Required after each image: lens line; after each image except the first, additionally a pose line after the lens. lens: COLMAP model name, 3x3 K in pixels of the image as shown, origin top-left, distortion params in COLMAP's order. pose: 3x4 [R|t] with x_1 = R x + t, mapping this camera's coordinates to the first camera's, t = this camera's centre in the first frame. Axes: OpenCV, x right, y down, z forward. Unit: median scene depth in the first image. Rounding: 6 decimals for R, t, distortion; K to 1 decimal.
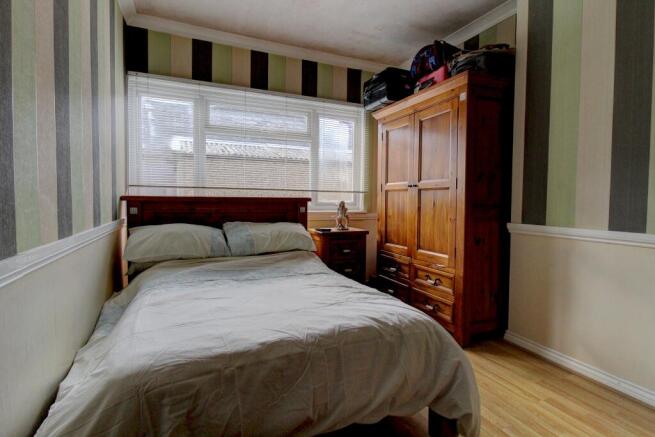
lens RADIAL K [[337.5, 0, 330.5], [0, 337.5, 215.8], [0, 0, 1]] dist [-0.003644, -0.002039]
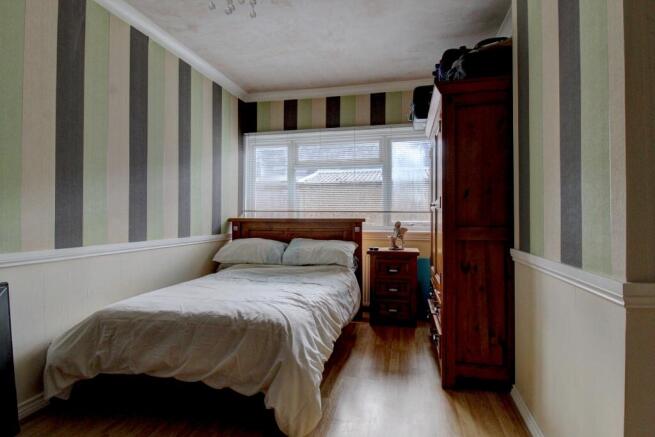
lens RADIAL K [[337.5, 0, 331.1], [0, 337.5, 217.6], [0, 0, 1]] dist [-0.003644, -0.002039]
pose [[0.793307, -0.008224, -0.608766, 0.540954], [-0.024379, 0.998678, -0.045260, -0.004894], [0.608333, 0.050746, 0.792058, 0.075324]]
